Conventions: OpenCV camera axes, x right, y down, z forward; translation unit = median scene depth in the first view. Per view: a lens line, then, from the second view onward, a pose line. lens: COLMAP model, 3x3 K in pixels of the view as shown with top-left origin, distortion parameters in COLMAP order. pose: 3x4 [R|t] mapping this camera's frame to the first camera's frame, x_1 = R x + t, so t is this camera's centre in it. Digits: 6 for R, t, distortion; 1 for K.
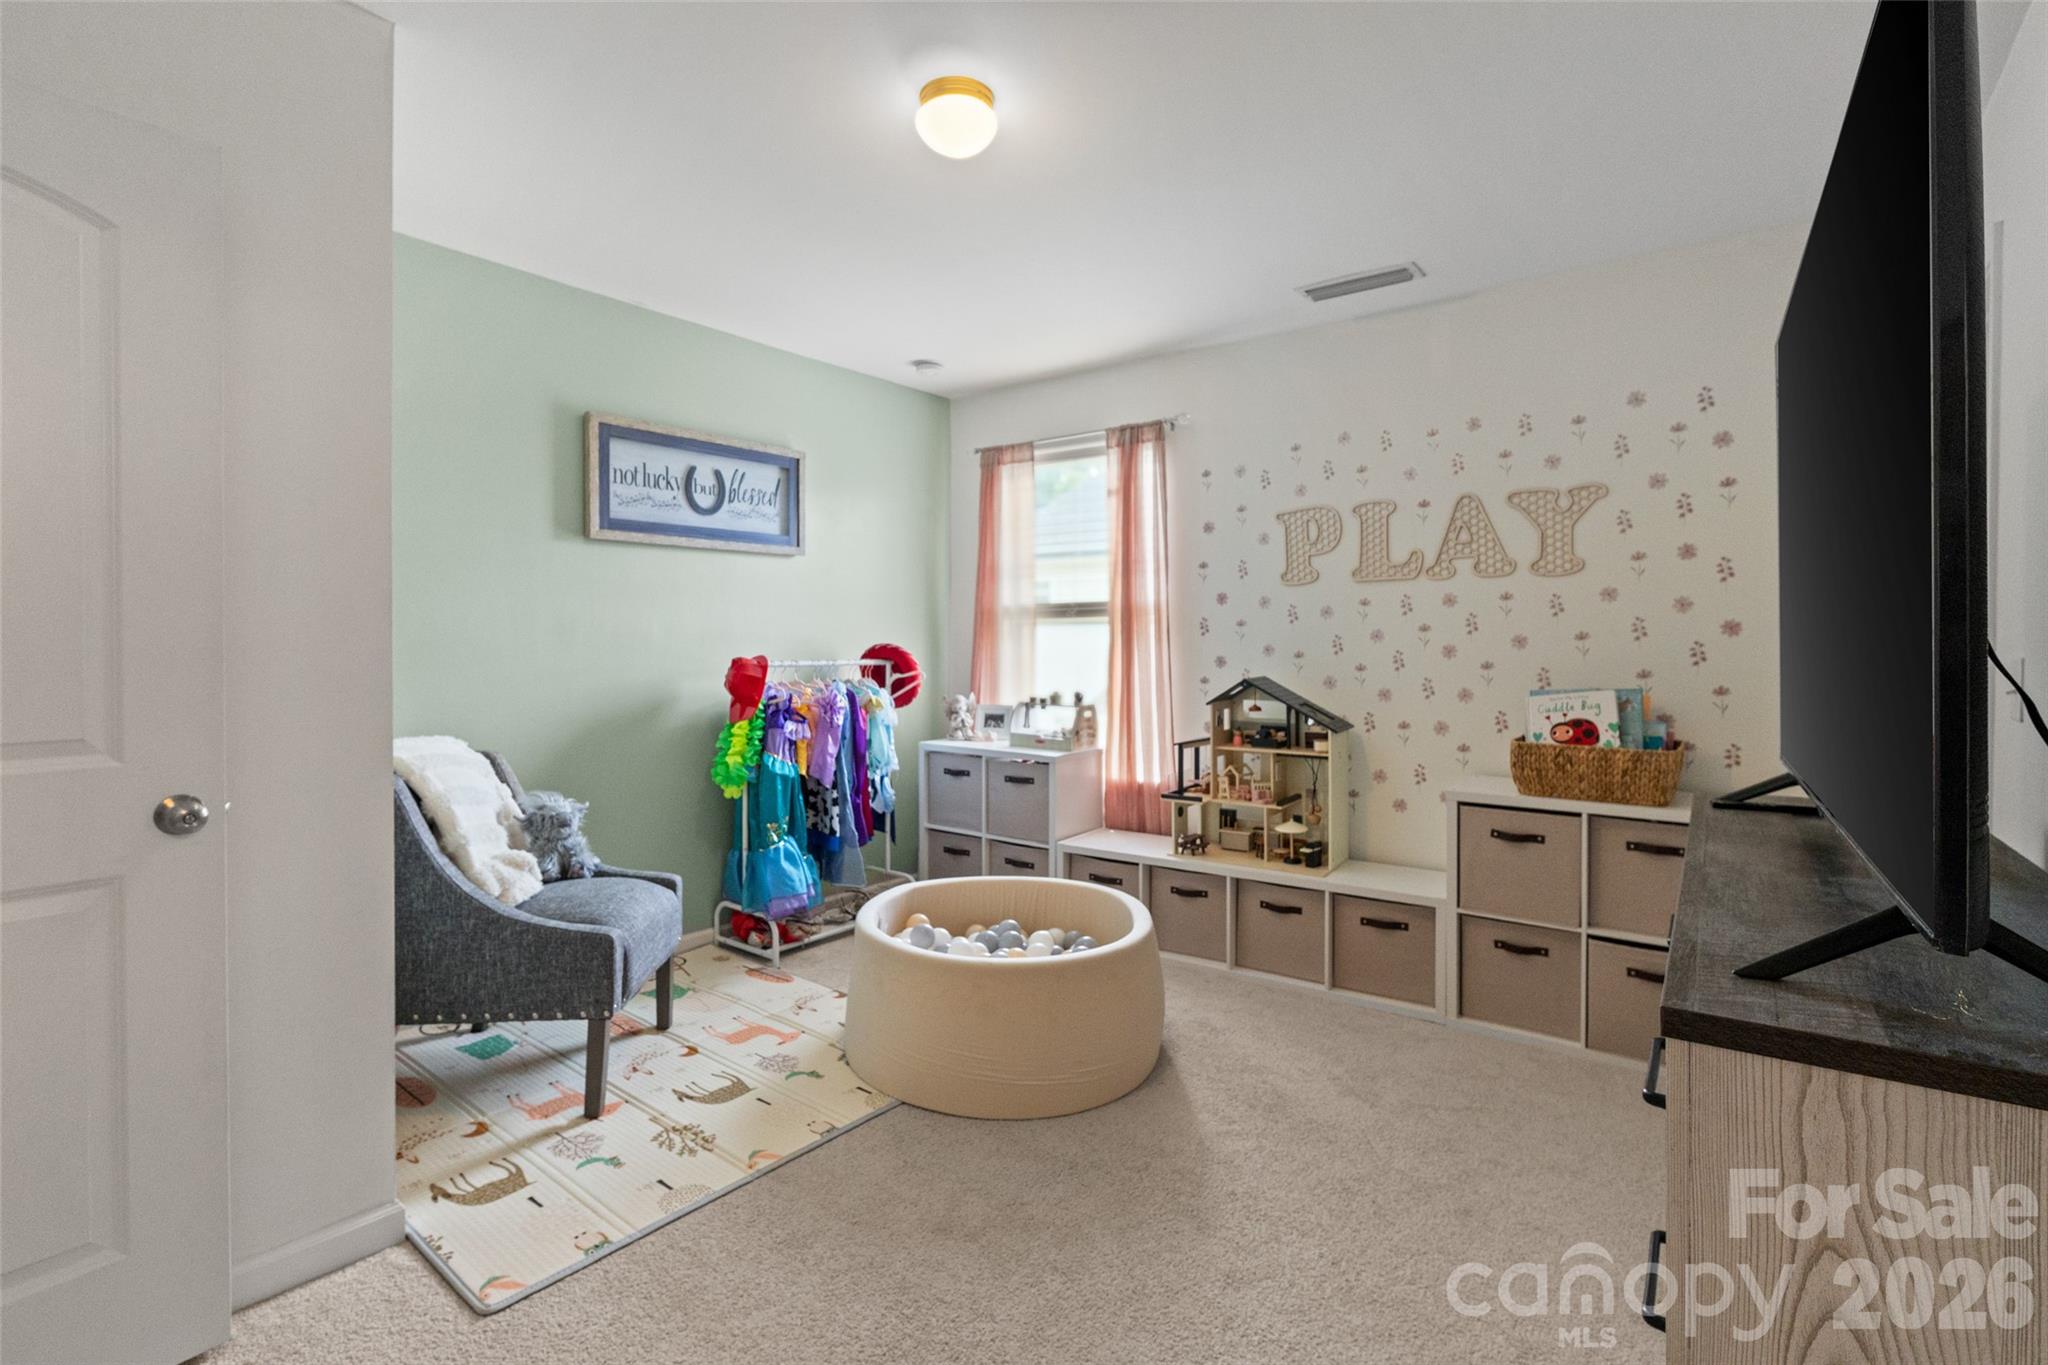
lens RADIAL K [[951.5, 0, 1019.3], [0, 951.5, 638.6], [0, 0, 1]] dist [-0.005038, -0.000188]
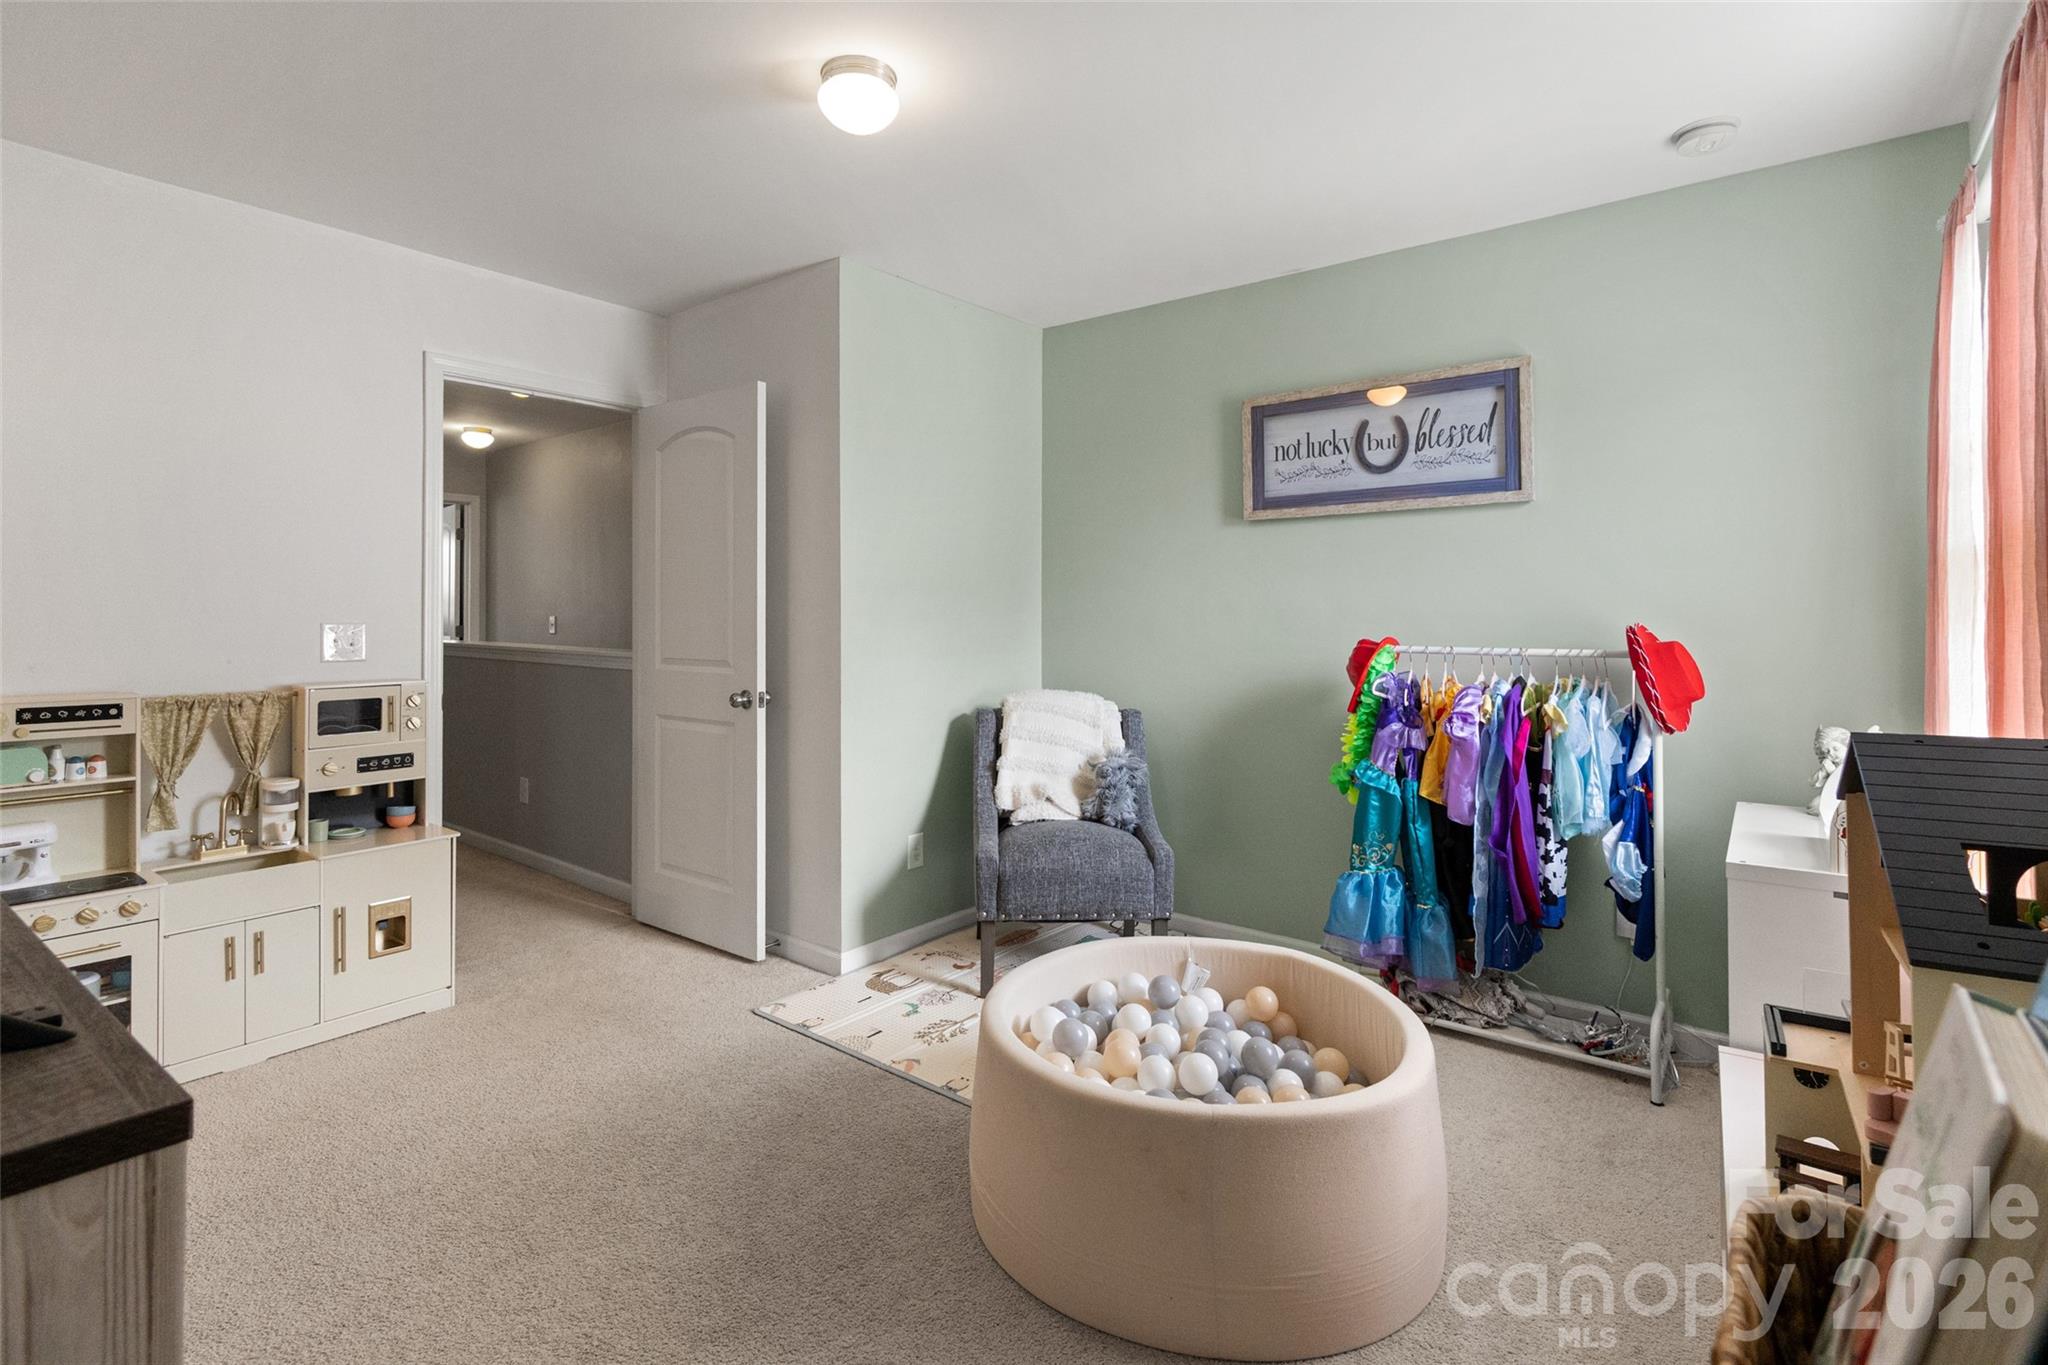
lens RADIAL K [[972.3, 0, 1015.4], [0, 972.3, 622.9], [0, 0, 1]] dist [-0.008287, 0.000632]
pose [[-0.009765, -0.003905, -0.999945, 0.575949], [-0.002595, 0.999989, -0.003880, 0.008969], [0.999949, 0.002557, -0.009775, 0.721637]]
